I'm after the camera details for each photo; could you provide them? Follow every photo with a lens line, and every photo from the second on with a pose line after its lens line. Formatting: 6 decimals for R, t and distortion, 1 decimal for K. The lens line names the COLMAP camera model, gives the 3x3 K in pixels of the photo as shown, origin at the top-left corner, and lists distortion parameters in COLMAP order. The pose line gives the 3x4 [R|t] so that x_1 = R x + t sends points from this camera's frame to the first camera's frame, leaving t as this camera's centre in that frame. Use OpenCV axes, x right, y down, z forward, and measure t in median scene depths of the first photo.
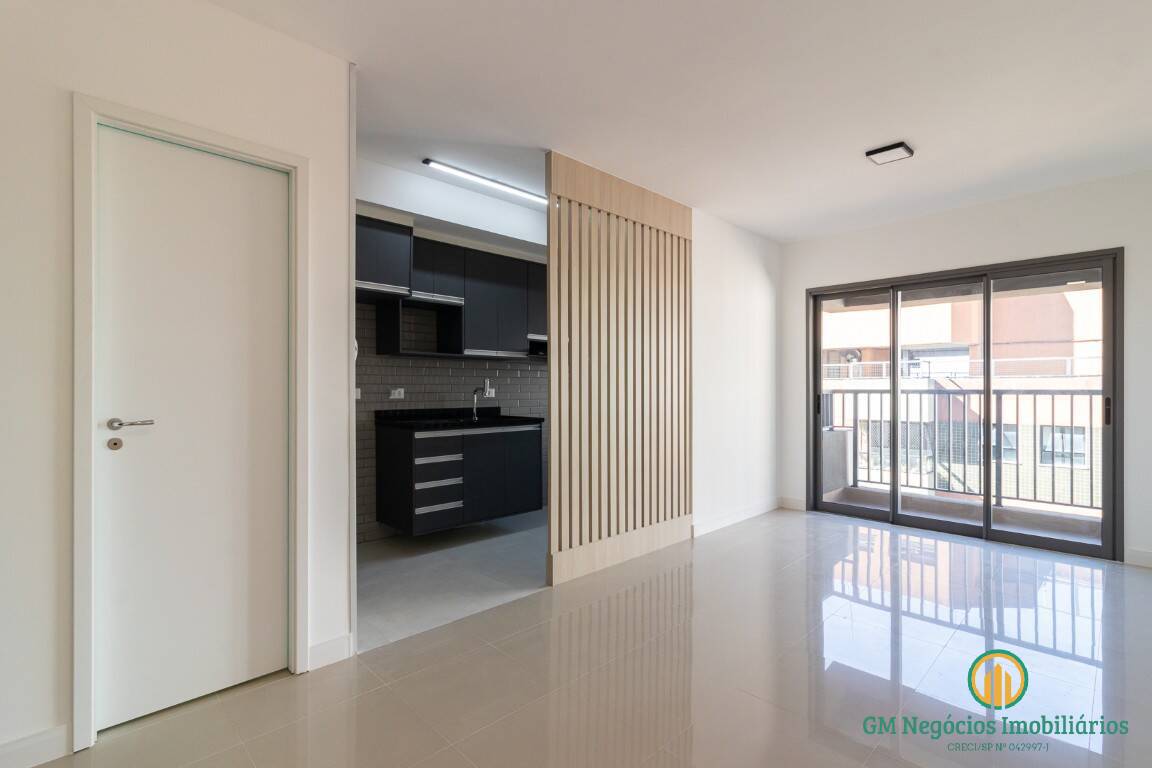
lens RADIAL K [[537.0, 0, 591.8], [0, 537.0, 378.9], [0, 0, 1]] dist [0.004401, 0.001350]
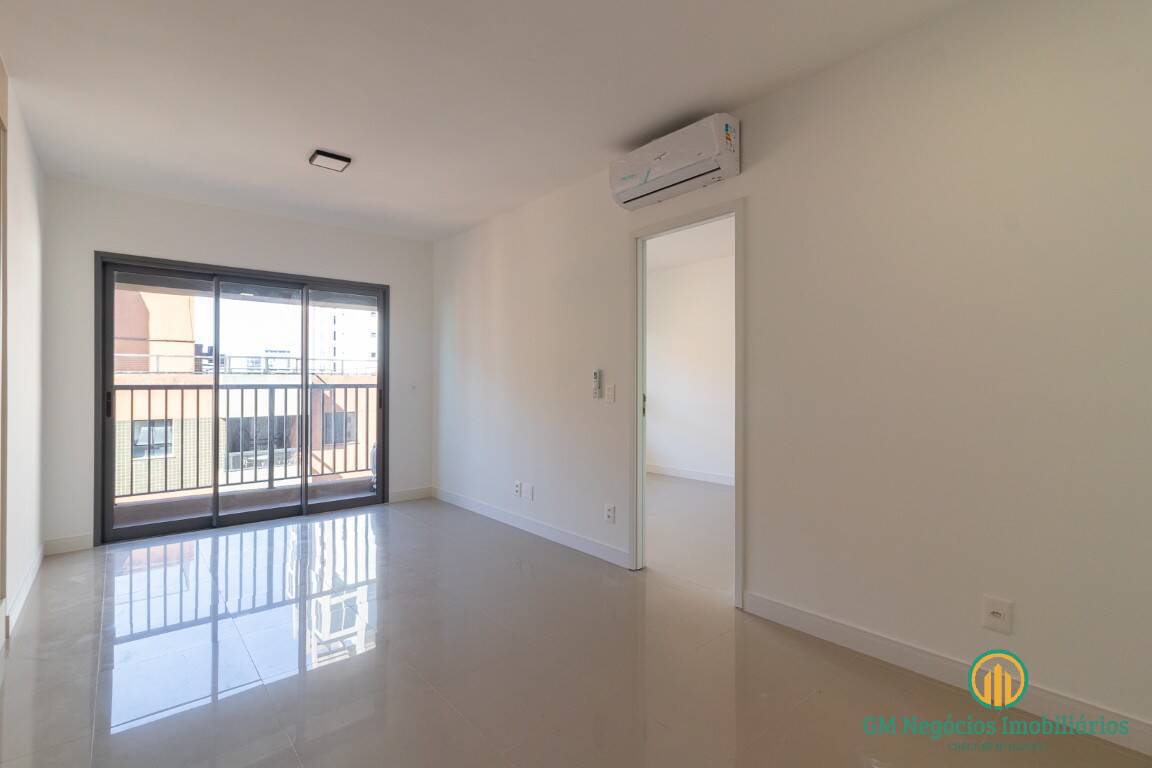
lens RADIAL K [[537.0, 0, 555.6], [0, 537.0, 380.7], [0, 0, 1]] dist [0.004401, 0.001350]
pose [[0.105173, 0.002560, 0.994451, -0.306988], [-0.013932, 0.999902, -0.001101, 0.004882], [-0.994356, -0.013739, 0.105198, 0.307327]]
